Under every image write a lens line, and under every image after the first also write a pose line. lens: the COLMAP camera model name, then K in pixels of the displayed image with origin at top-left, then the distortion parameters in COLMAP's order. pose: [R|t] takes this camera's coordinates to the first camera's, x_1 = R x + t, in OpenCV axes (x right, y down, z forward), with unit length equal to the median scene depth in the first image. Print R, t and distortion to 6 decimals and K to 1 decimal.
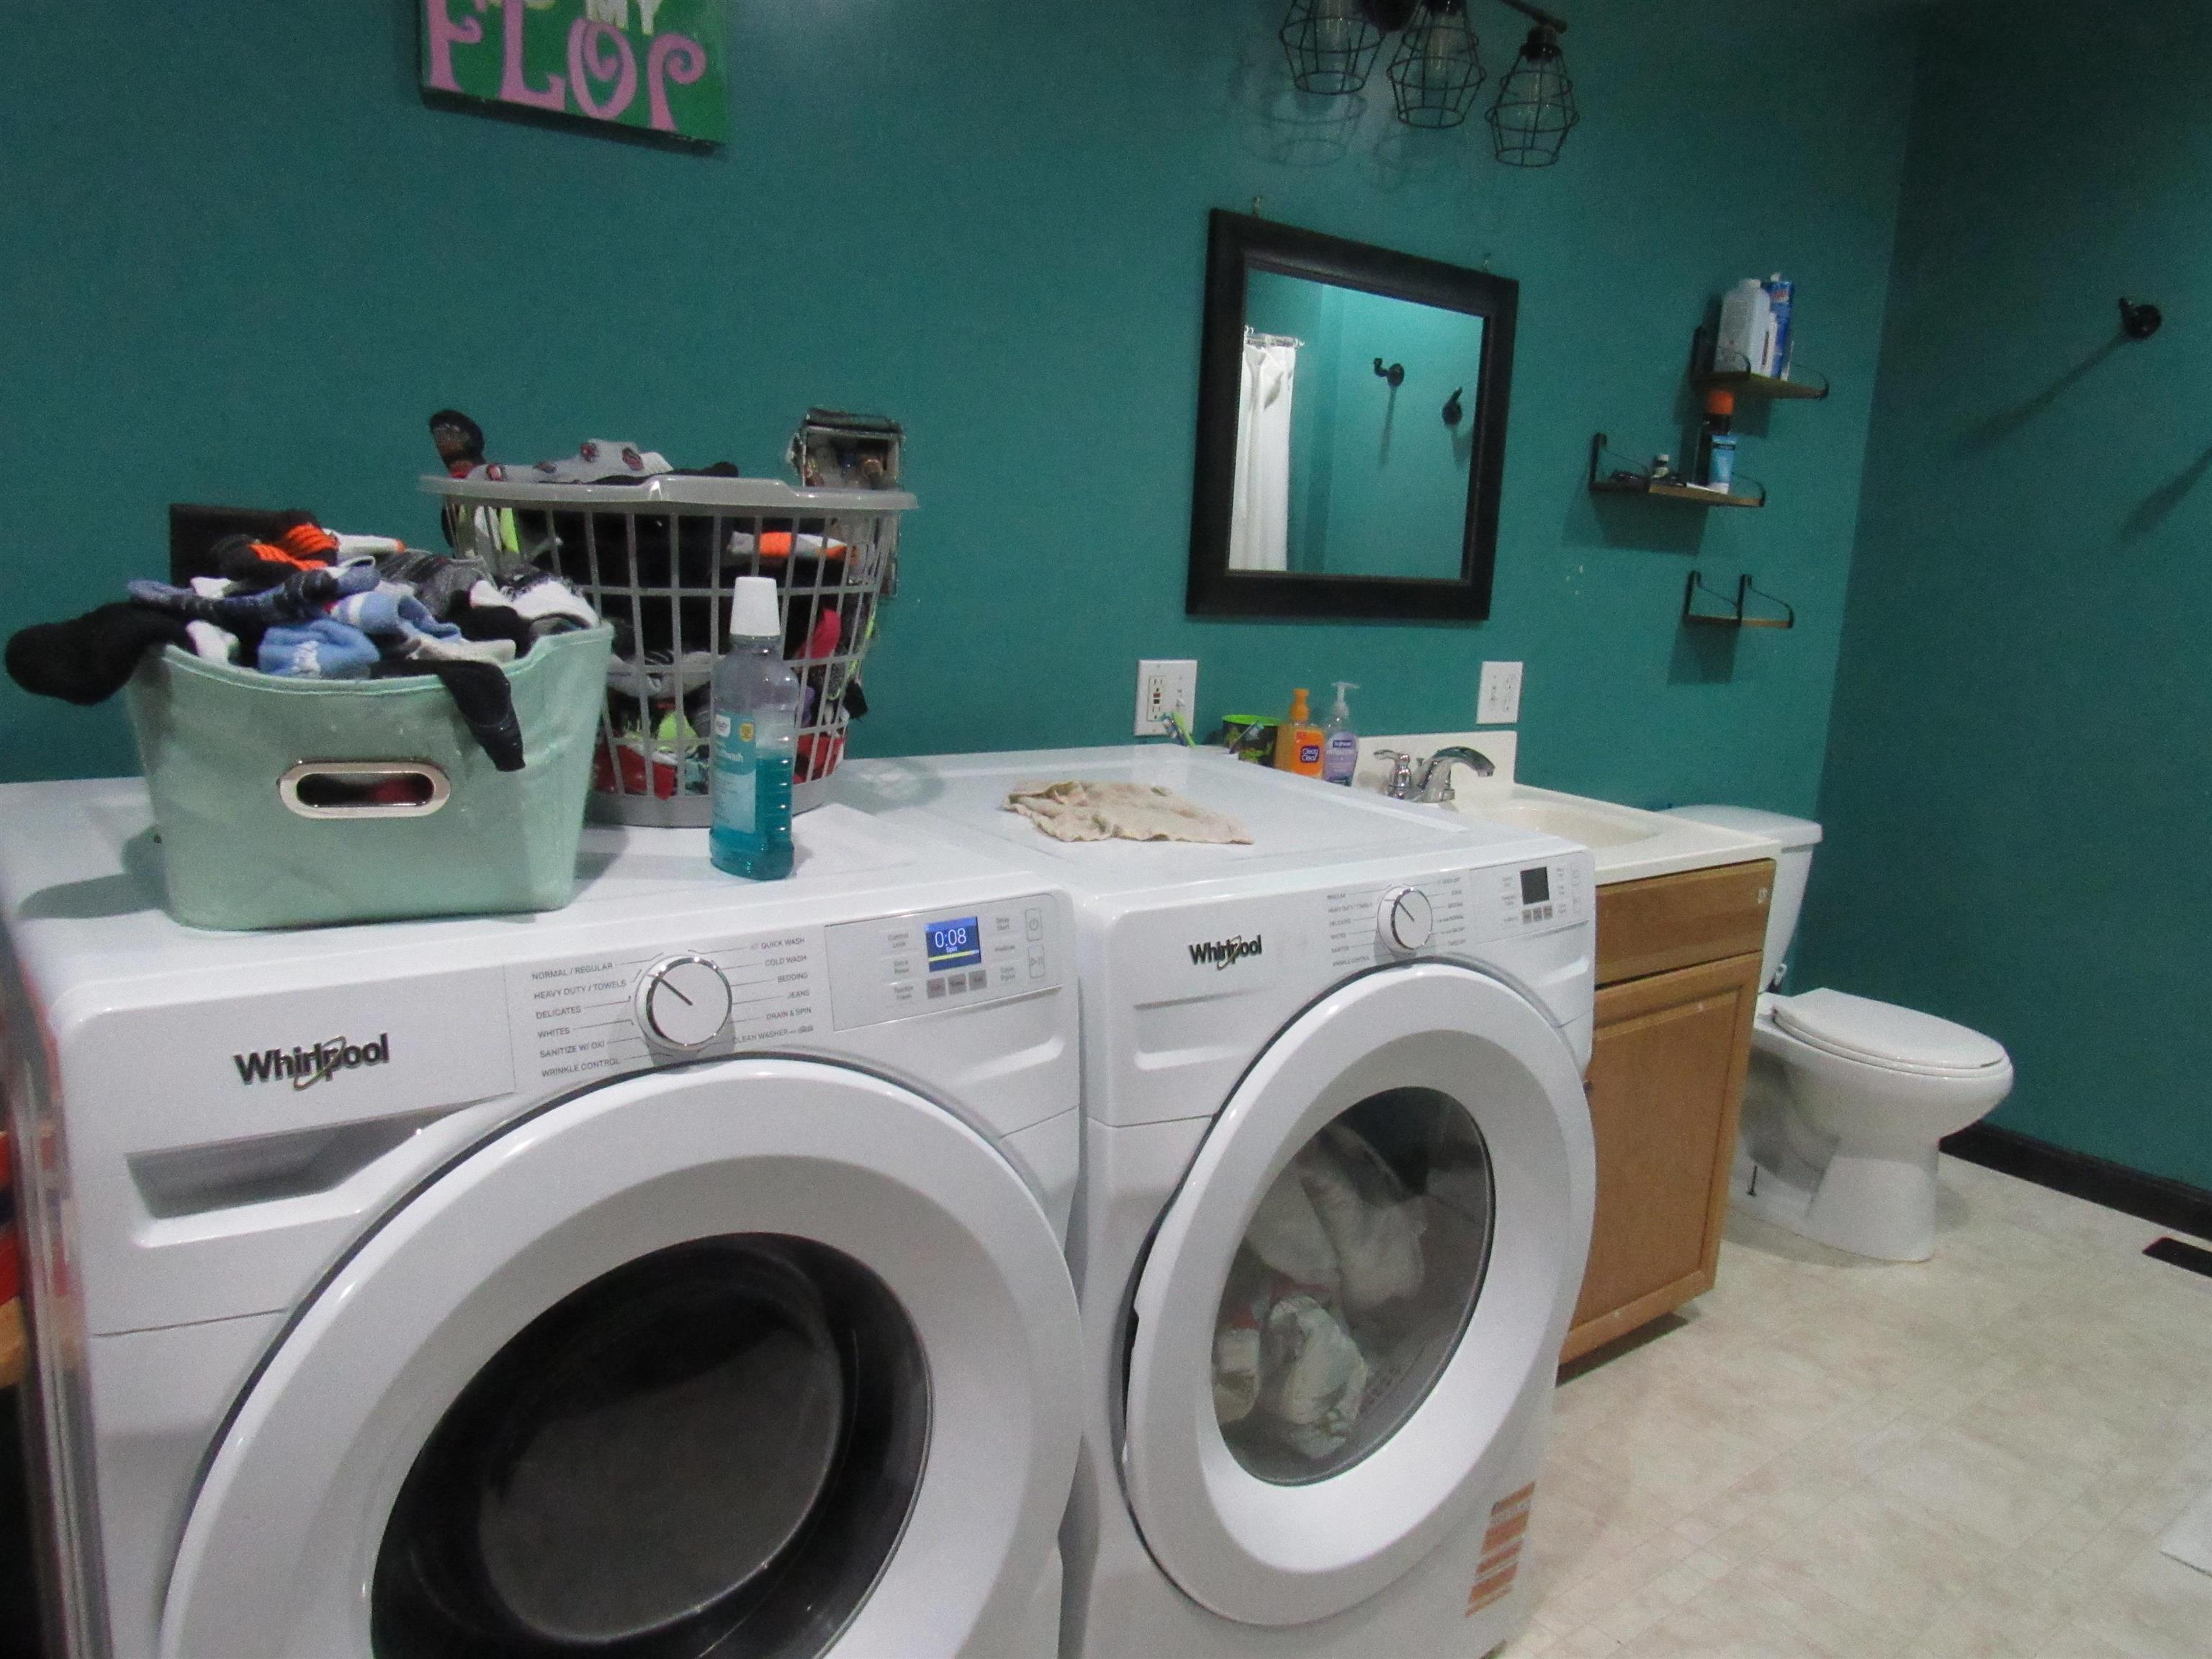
lens RADIAL K [[1606.7, 0, 1117.5], [0, 1606.7, 849.8], [0, 0, 1]] dist [-0.004323, -0.032243]
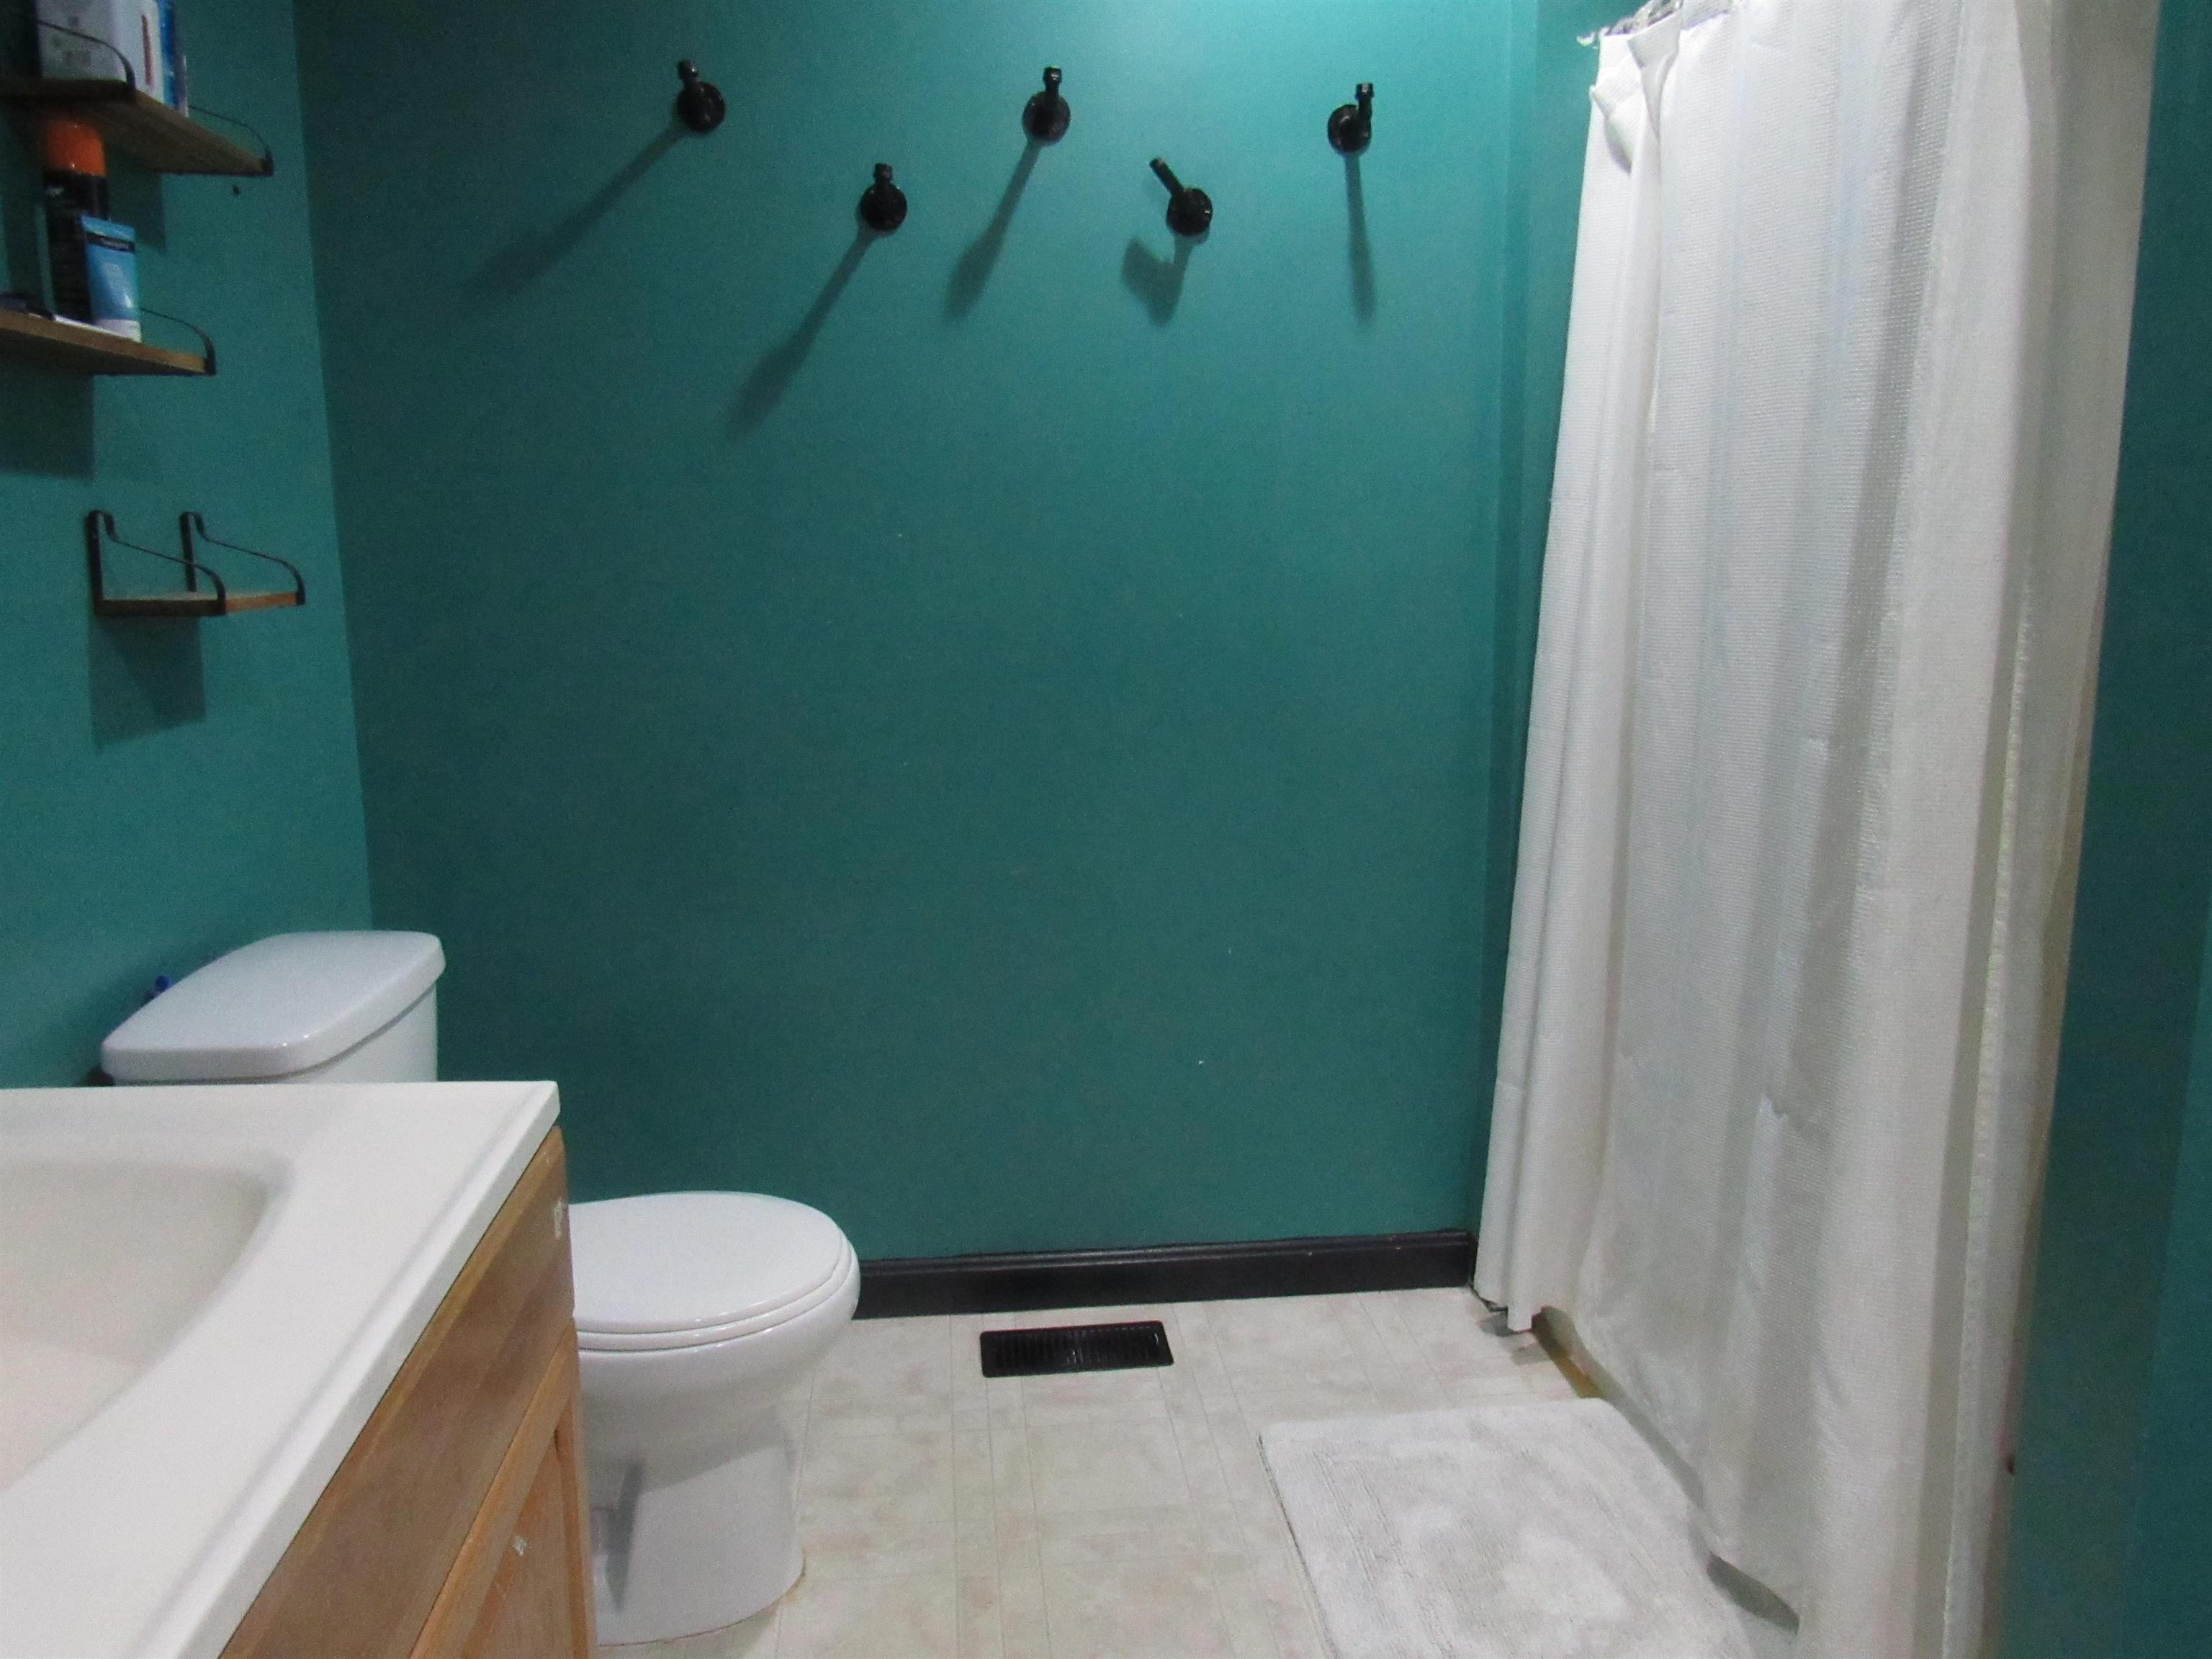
lens RADIAL K [[1608.6, 0, 1106.0], [0, 1608.6, 829.5], [0, 0, 1]] dist [0.006017, -0.000500]
pose [[0.551730, -0.213628, 0.806199, 0.116573], [0.195916, 0.972788, 0.123694, -0.082324], [-0.810685, 0.089702, 0.578570, 0.491631]]
